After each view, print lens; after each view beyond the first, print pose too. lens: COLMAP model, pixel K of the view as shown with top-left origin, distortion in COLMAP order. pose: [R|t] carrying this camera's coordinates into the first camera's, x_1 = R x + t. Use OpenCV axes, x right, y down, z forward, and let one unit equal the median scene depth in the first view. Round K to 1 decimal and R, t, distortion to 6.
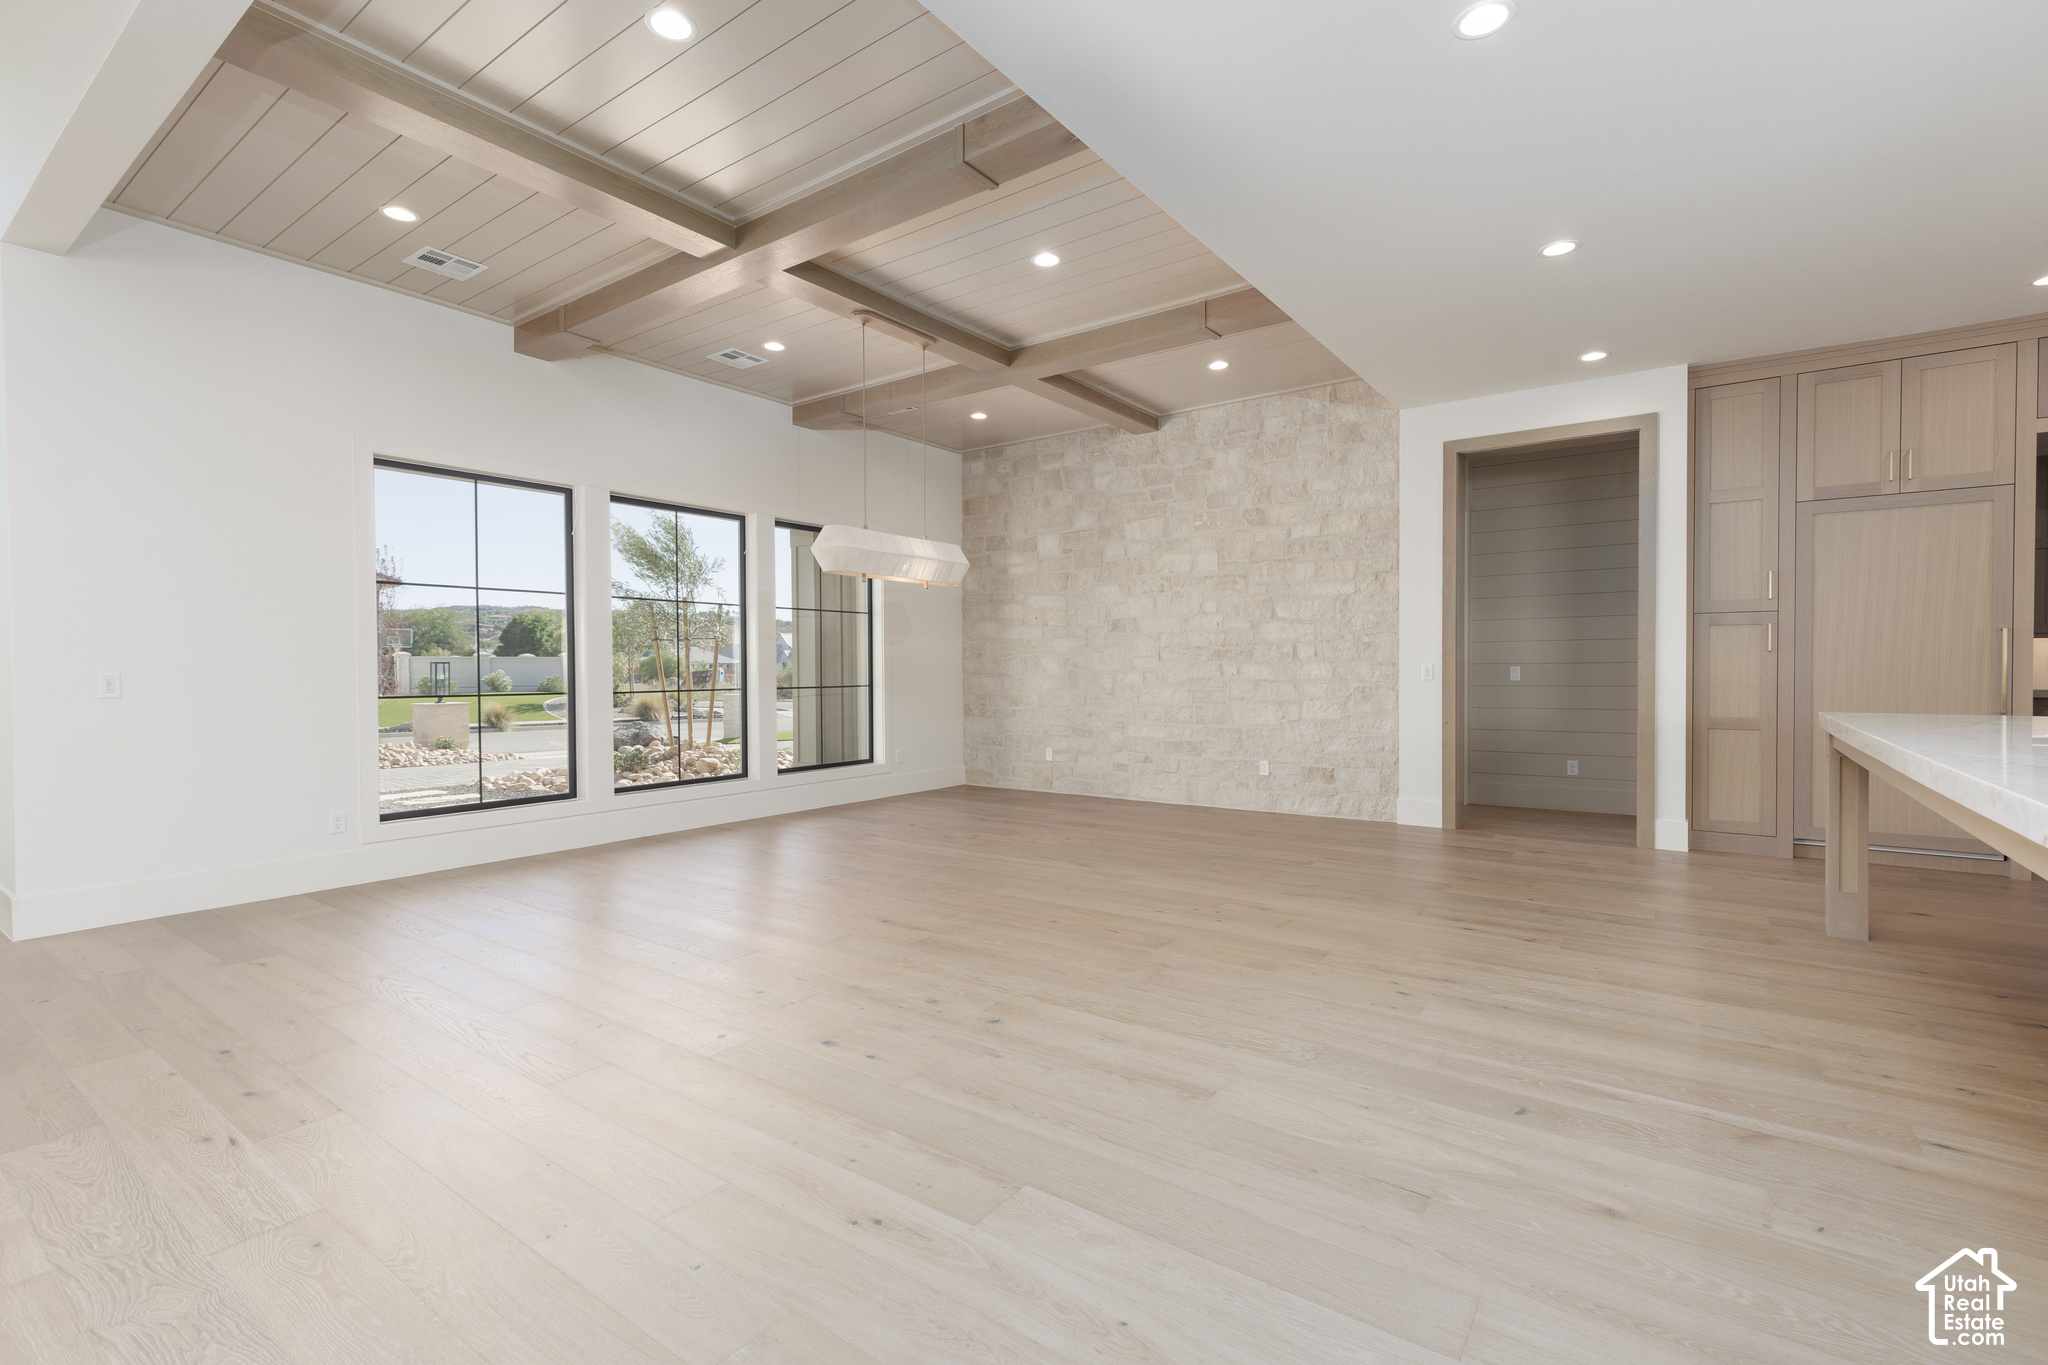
lens RADIAL K [[916.4, 0, 1035.4], [0, 916.4, 682.8], [0, 0, 1]] dist [0.003300, 0.000152]
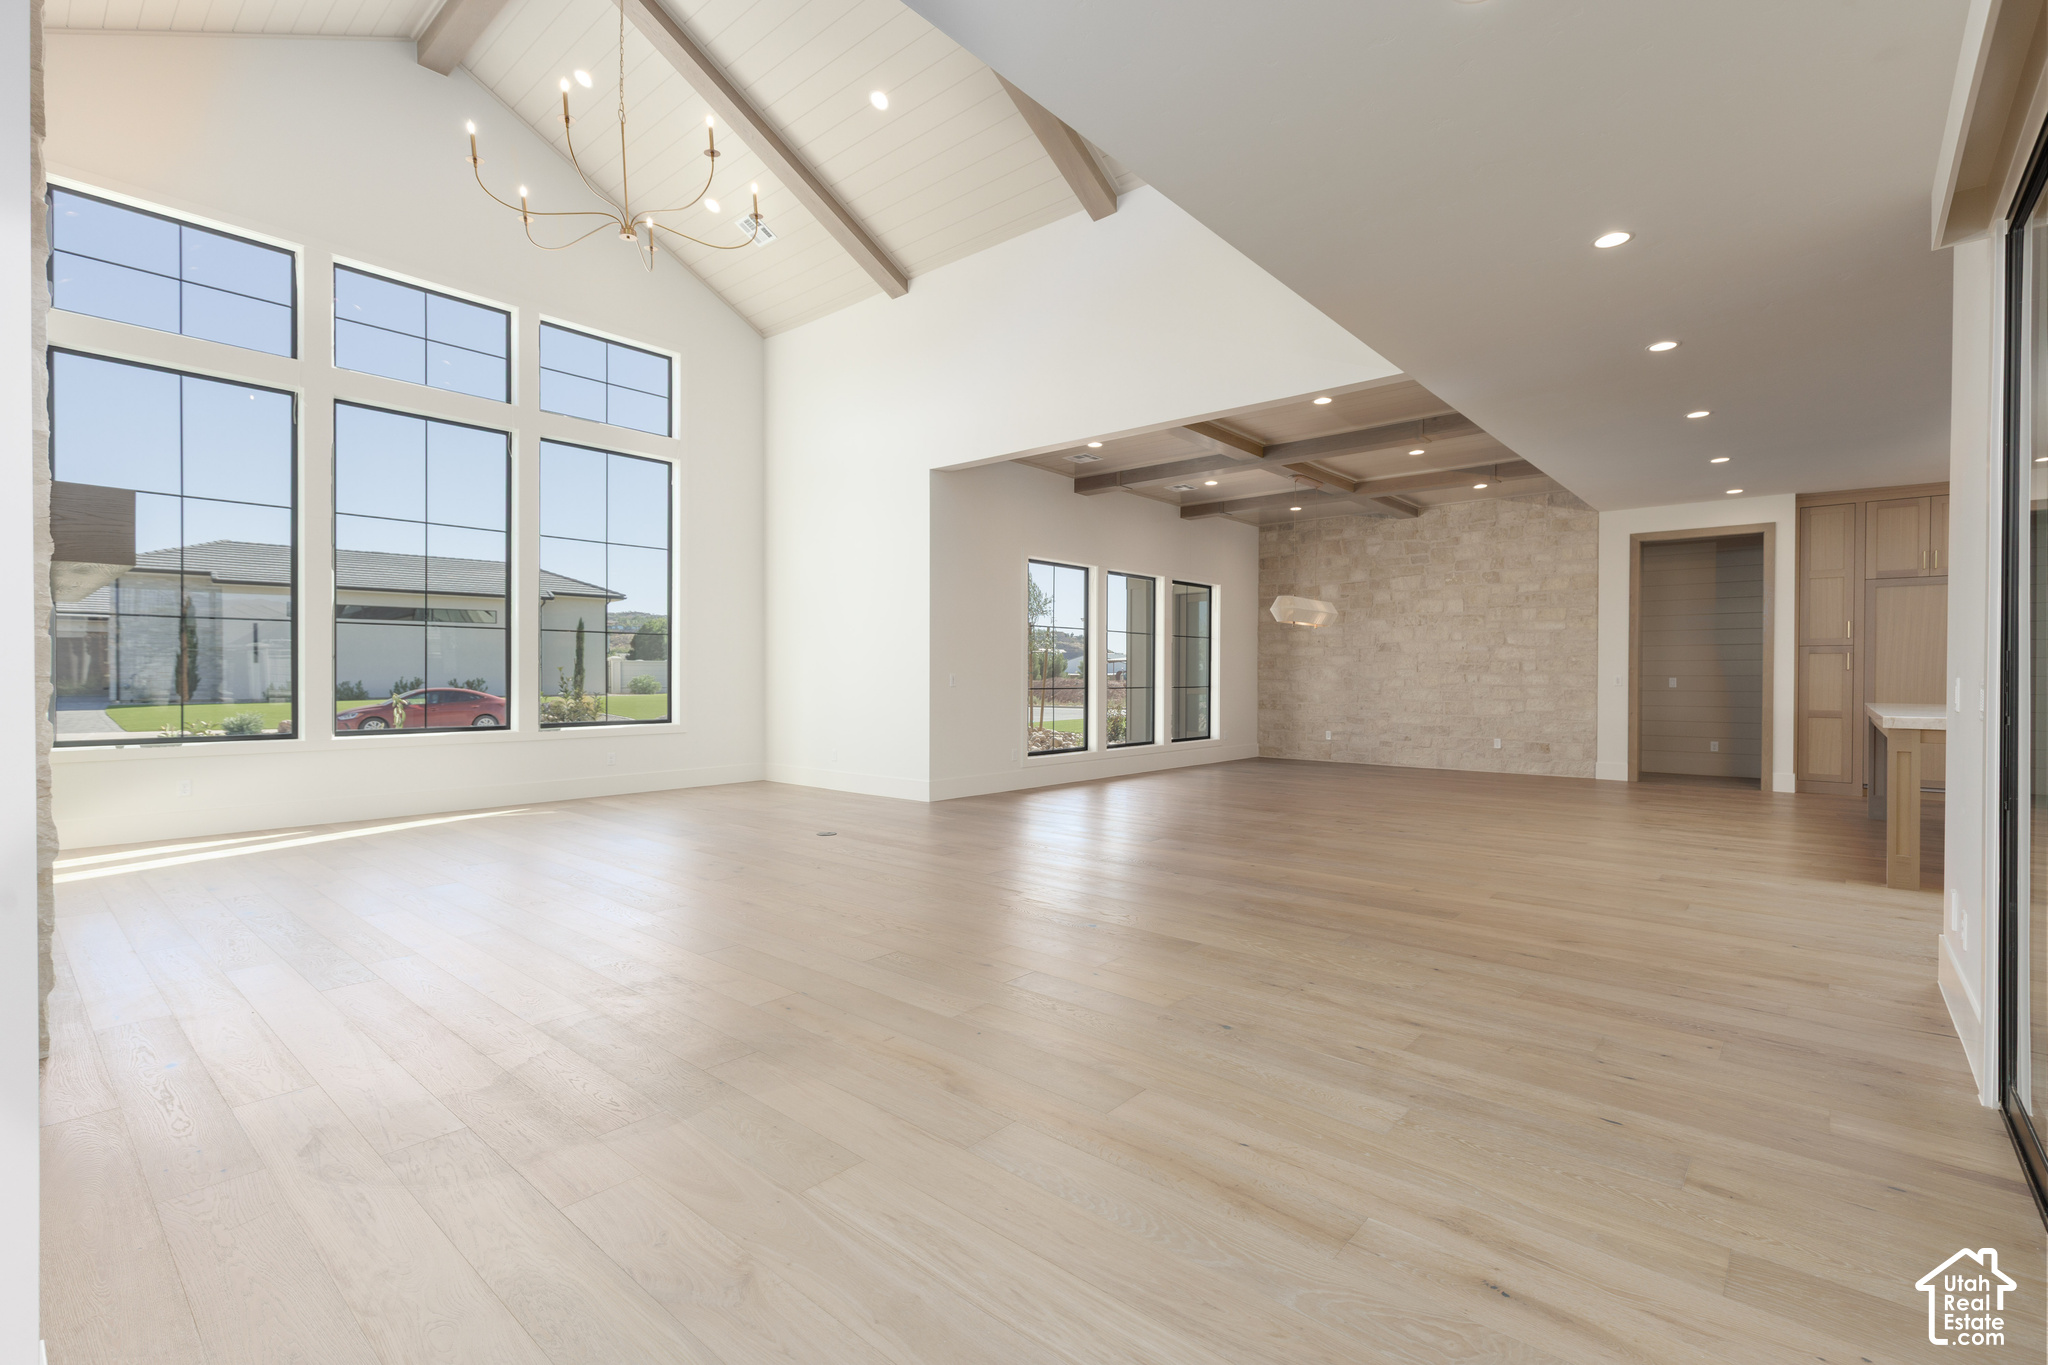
lens RADIAL K [[917.5, 0, 1024.0], [0, 917.5, 682.5], [0, 0, 1]] dist [-0.001306, -0.000649]
pose [[0.995425, 0.009796, -0.095045, -0.374581], [-0.010562, 0.999916, -0.007567, 0.011826], [0.094963, 0.008536, 0.995444, -0.564739]]
